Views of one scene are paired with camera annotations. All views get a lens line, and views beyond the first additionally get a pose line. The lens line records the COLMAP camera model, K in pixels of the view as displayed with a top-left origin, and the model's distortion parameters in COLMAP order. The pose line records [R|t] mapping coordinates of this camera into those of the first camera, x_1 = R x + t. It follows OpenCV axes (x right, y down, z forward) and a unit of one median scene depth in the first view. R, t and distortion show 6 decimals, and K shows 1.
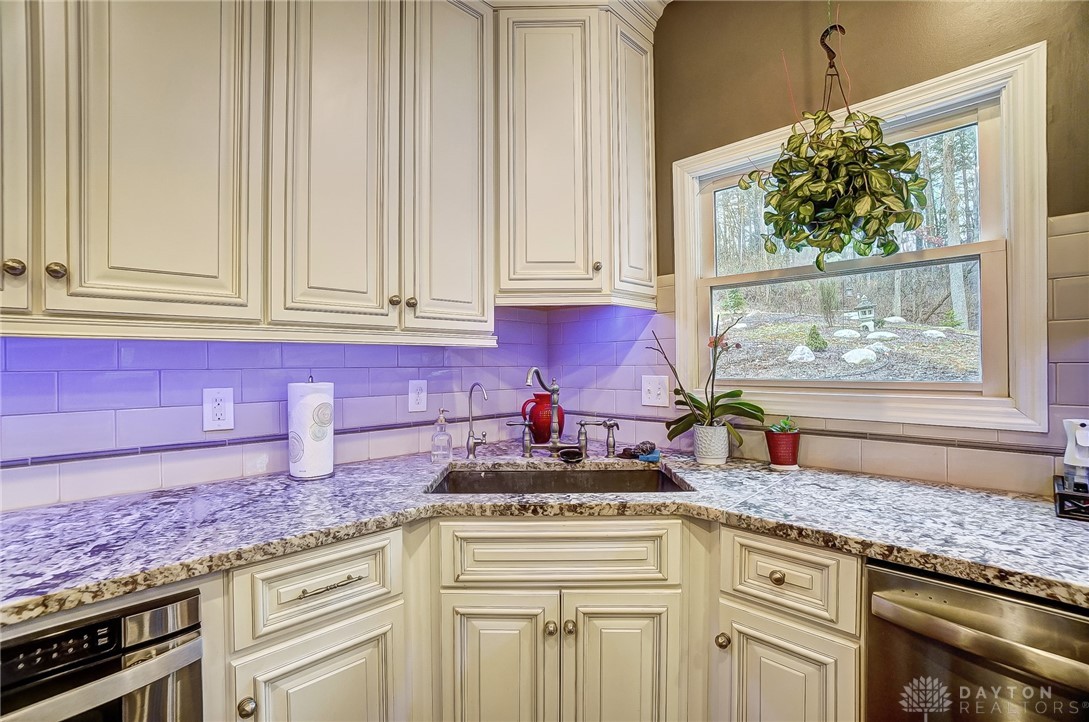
lens RADIAL K [[503.7, 0, 544.5], [0, 503.7, 361.0], [0, 0, 1]] dist [-0.001467, -0.000099]
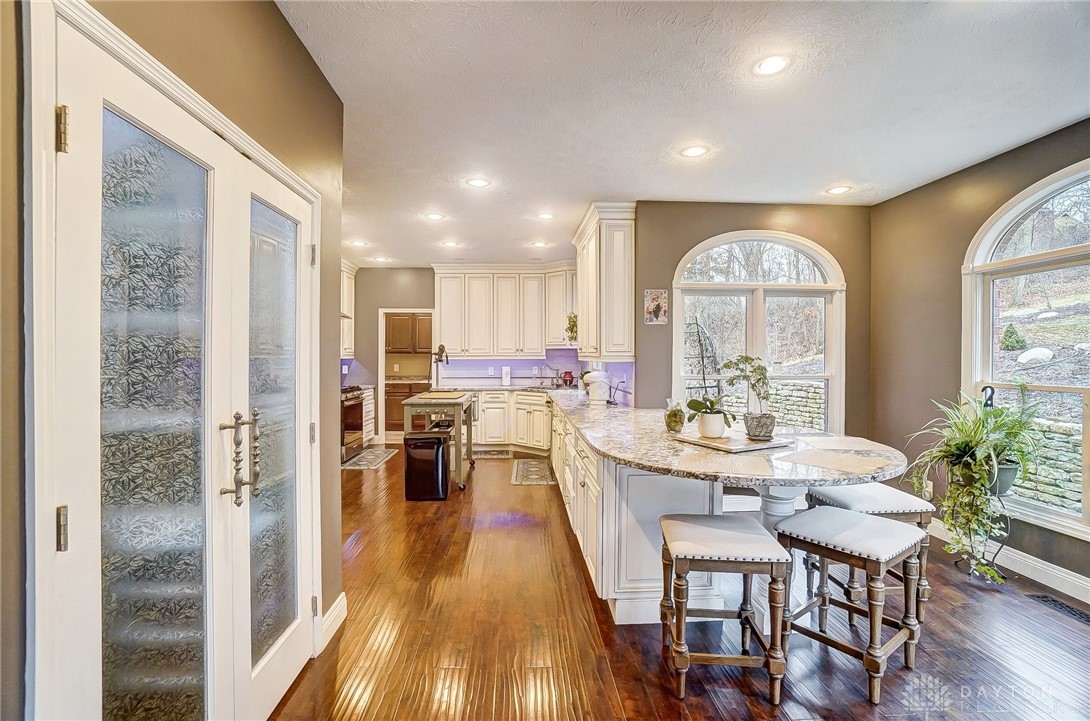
lens RADIAL K [[477.6, 0, 540.2], [0, 477.6, 358.1], [0, 0, 1]] dist [0.000227, 0.000173]
pose [[0.761851, 0.006946, -0.647715, 2.858606], [0.000774, 0.999932, 0.011634, -0.095113], [0.647752, -0.009365, 0.761794, -2.368177]]
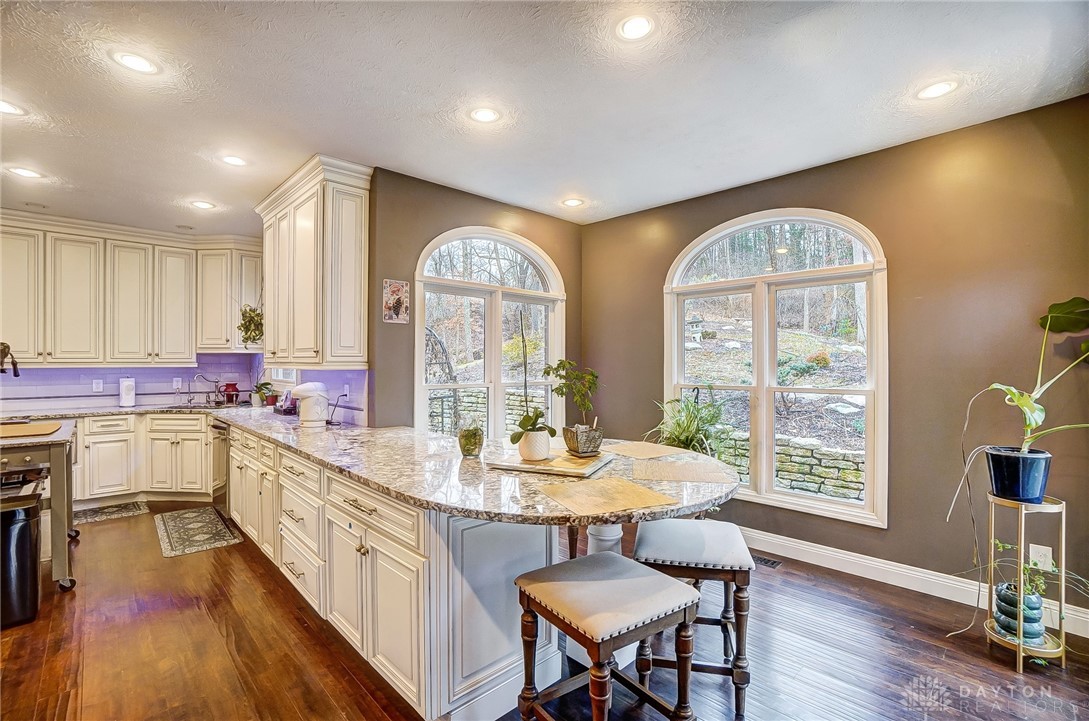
lens RADIAL K [[484.5, 0, 513.8], [0, 484.5, 364.3], [0, 0, 1]] dist [-0.054721, 0.029098]
pose [[0.999647, 0.003296, -0.026376, 2.218736], [-0.003139, 0.999977, 0.005988, -0.080093], [0.026395, -0.005903, 0.999634, -2.095194]]
